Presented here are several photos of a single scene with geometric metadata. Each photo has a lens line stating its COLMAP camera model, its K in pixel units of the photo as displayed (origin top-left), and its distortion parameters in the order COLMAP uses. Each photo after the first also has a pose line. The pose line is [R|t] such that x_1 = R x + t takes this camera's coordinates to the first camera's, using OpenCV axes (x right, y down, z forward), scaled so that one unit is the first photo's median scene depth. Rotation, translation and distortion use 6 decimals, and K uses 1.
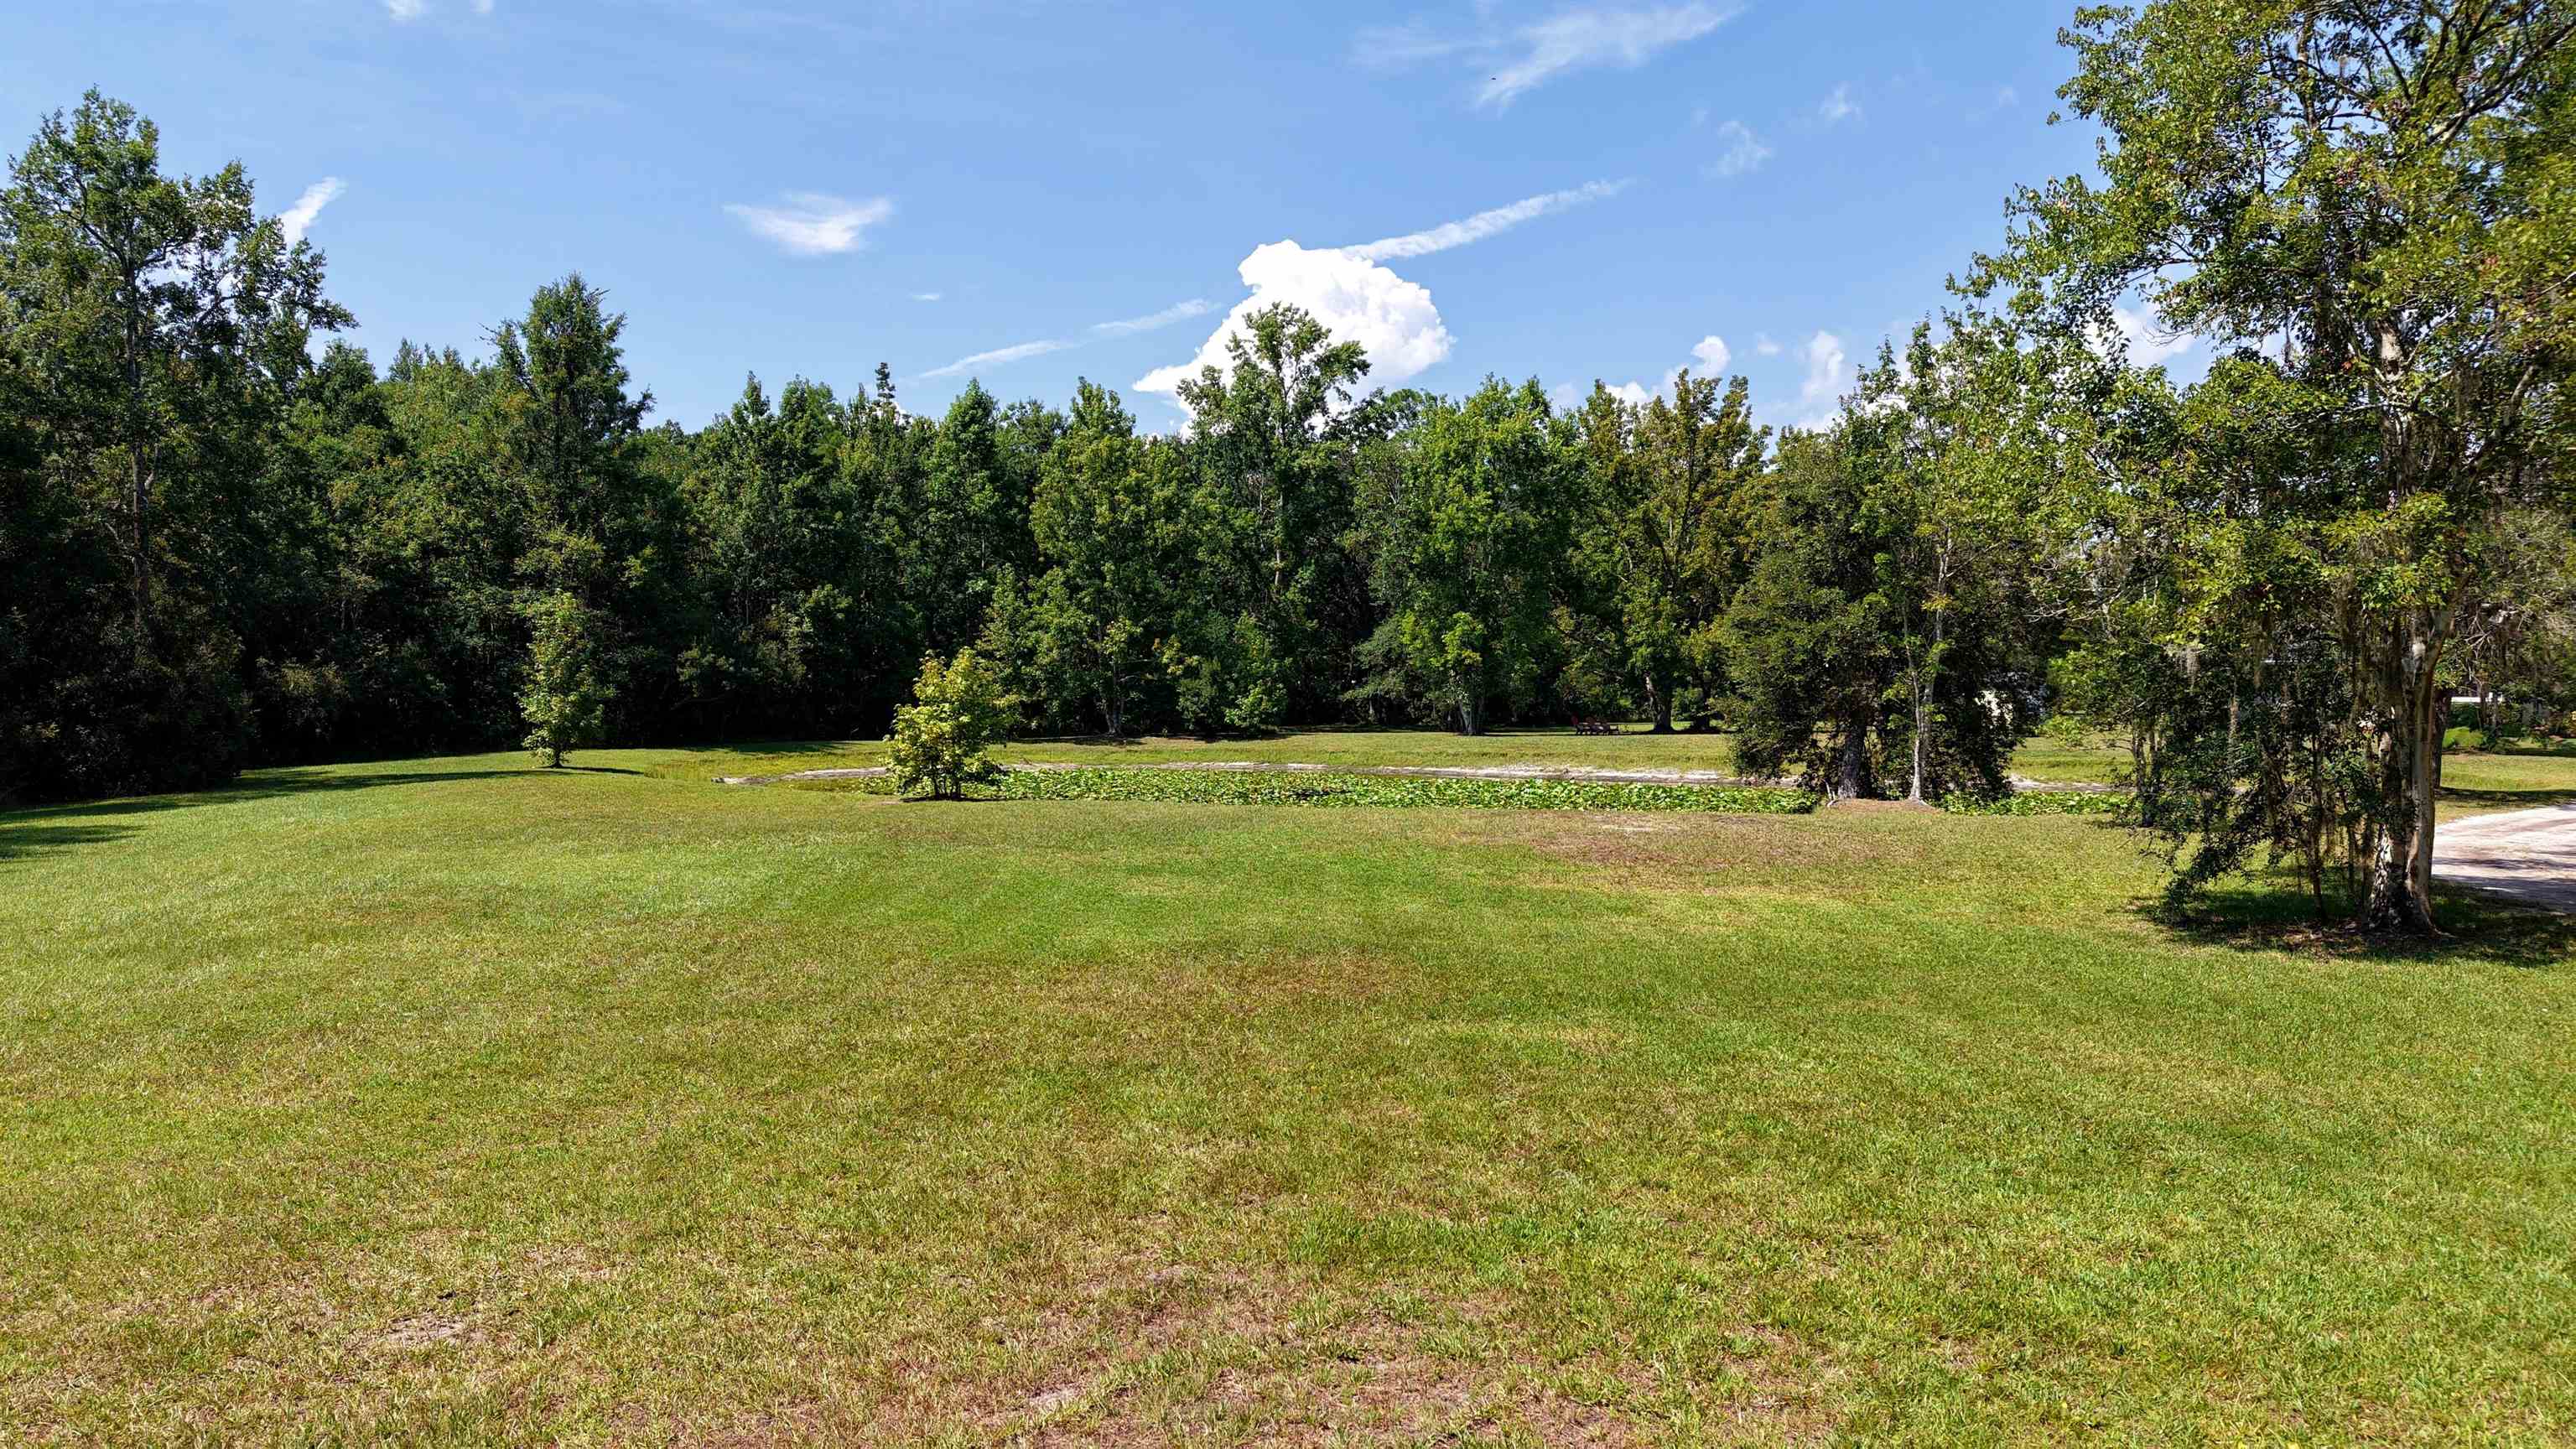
lens RADIAL K [[1725.7, 0, 1275.2], [0, 1725.7, 735.5], [0, 0, 1]] dist [0.044217, -0.043676]
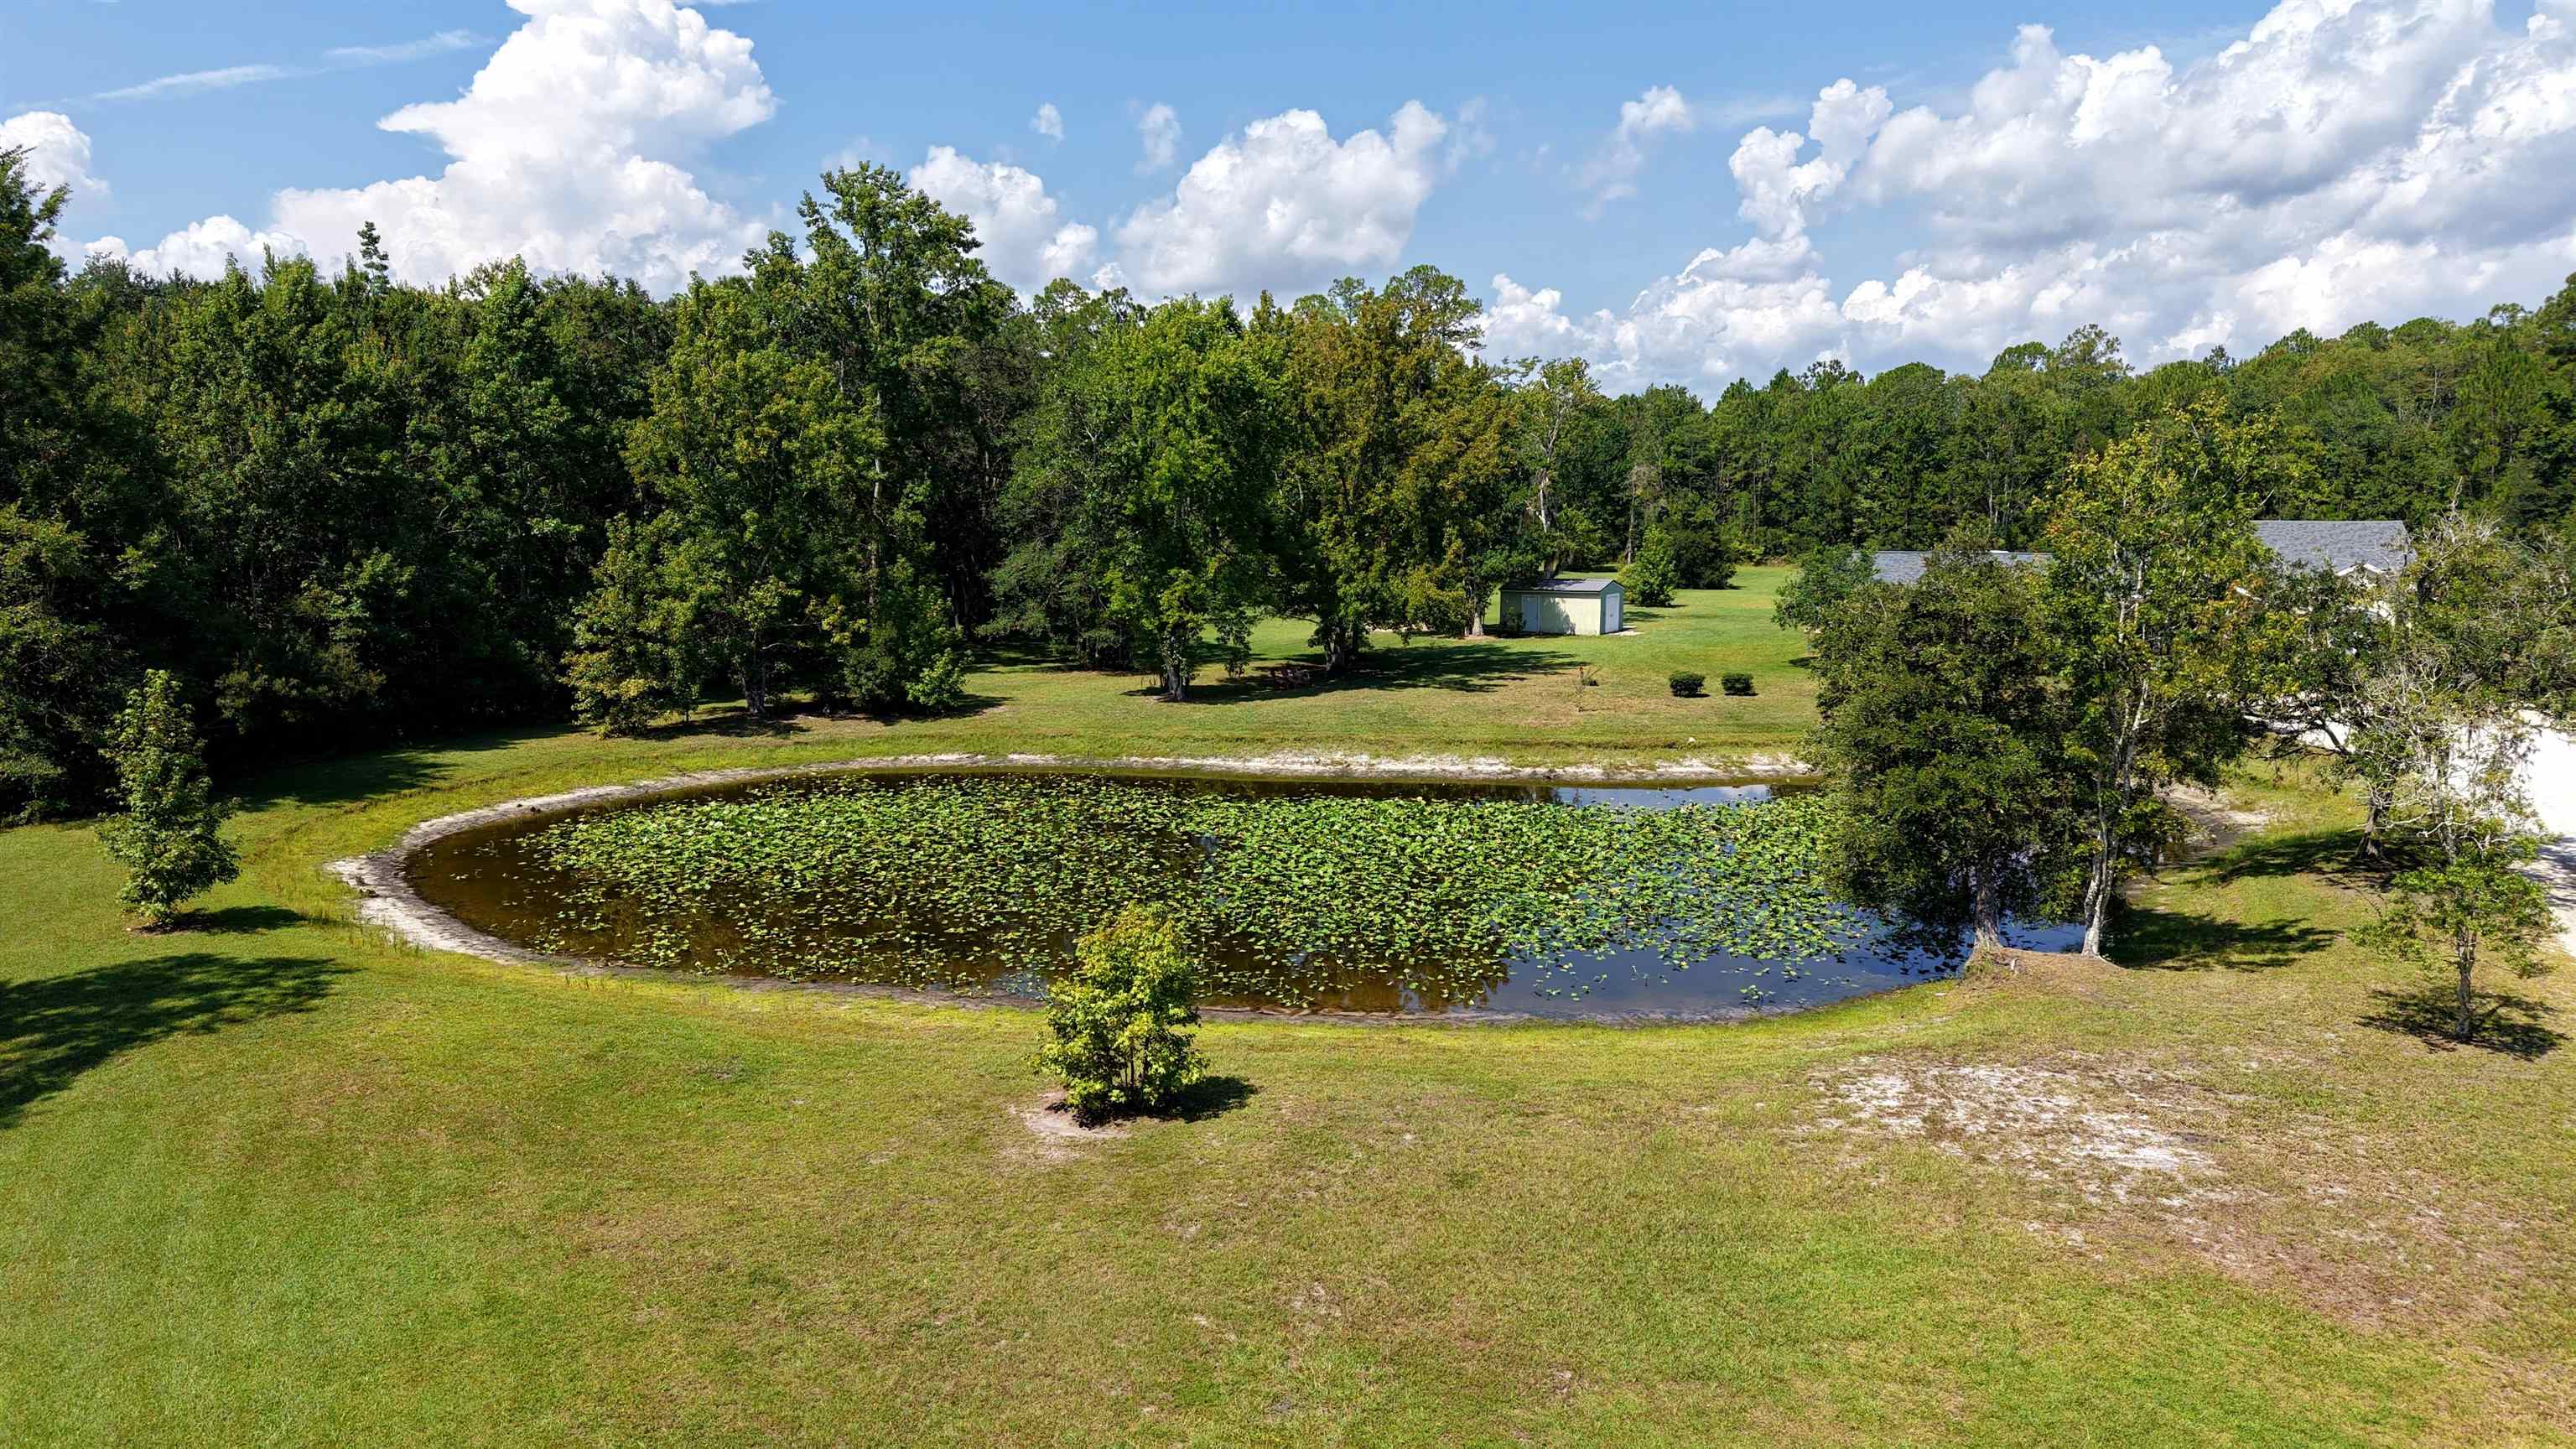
lens RADIAL K [[1725.7, 0, 1262.1], [0, 1725.7, 727.5], [0, 0, 1]] dist [0.044217, -0.043676]
pose [[0.931617, -0.056777, 0.358980, -0.174575], [0.014501, 0.992742, 0.119382, -0.094335], [-0.363153, -0.106013, 0.925679, 0.144587]]
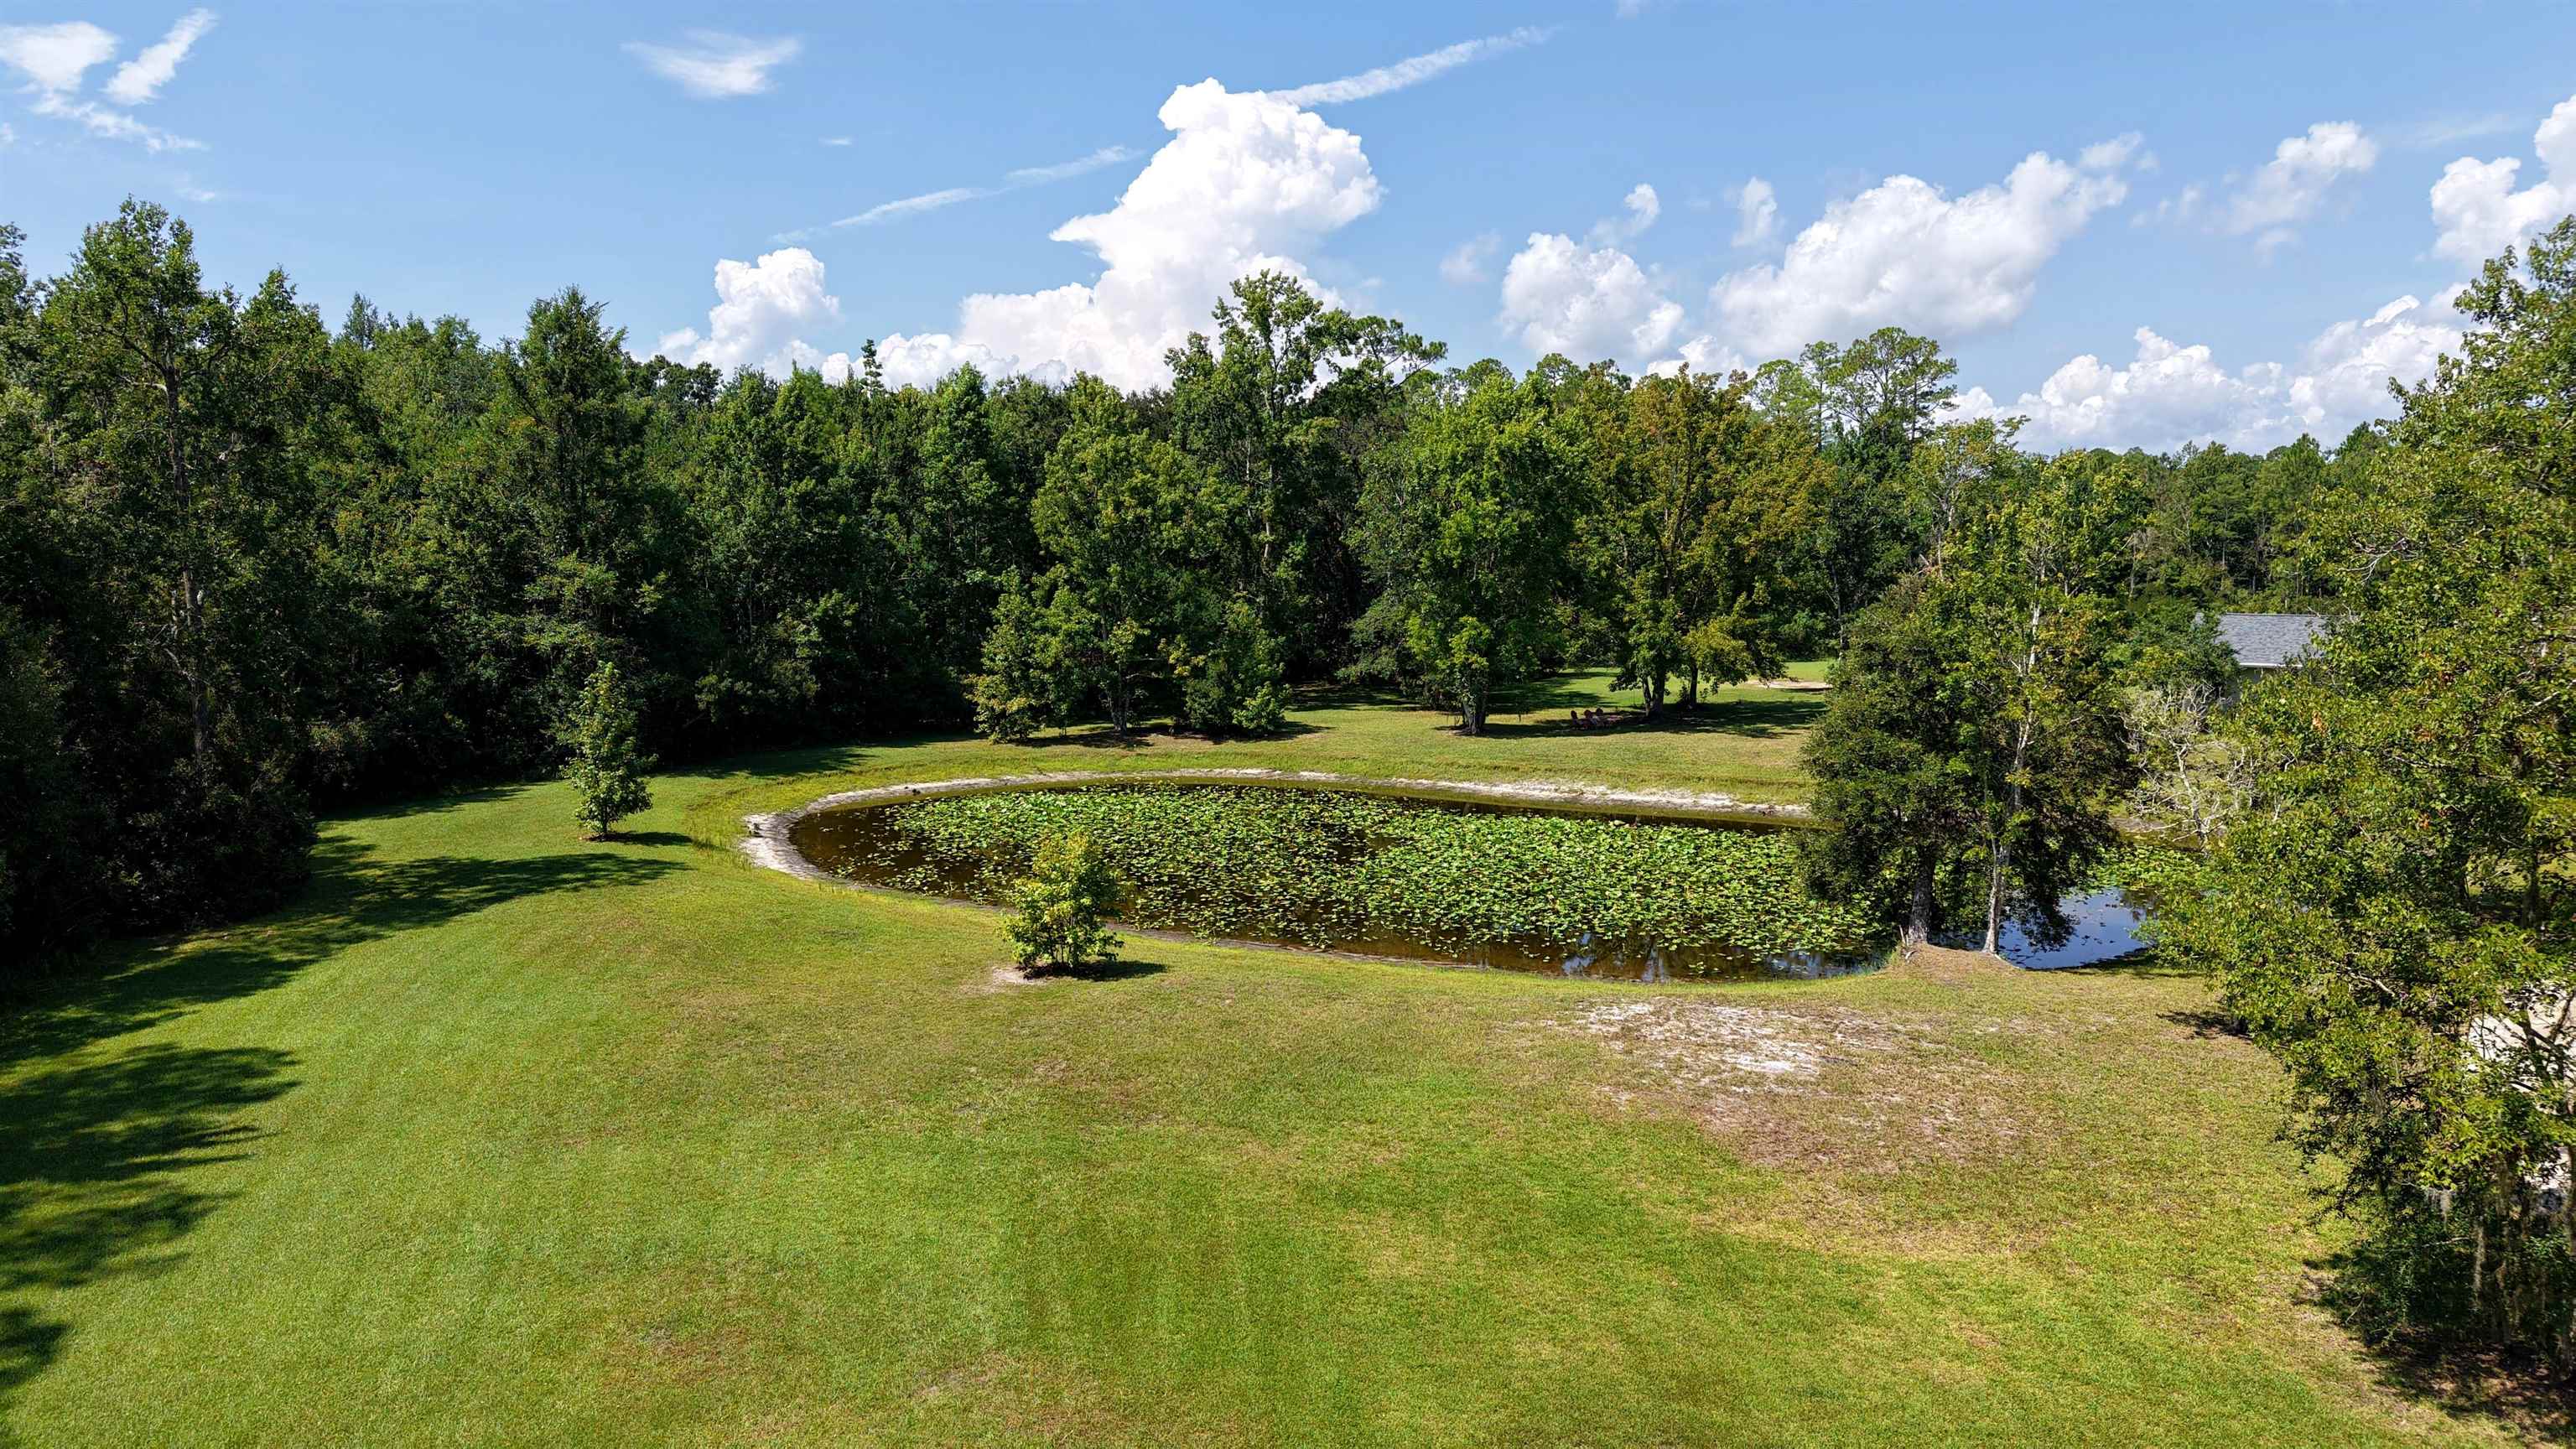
lens RADIAL K [[1725.7, 0, 1270.7], [0, 1725.7, 728.3], [0, 0, 1]] dist [0.044217, -0.043676]
pose [[0.999142, -0.007093, 0.040803, -0.048369], [0.003878, 0.996920, 0.078330, -0.084456], [-0.041233, -0.078105, 0.996092, -0.005779]]
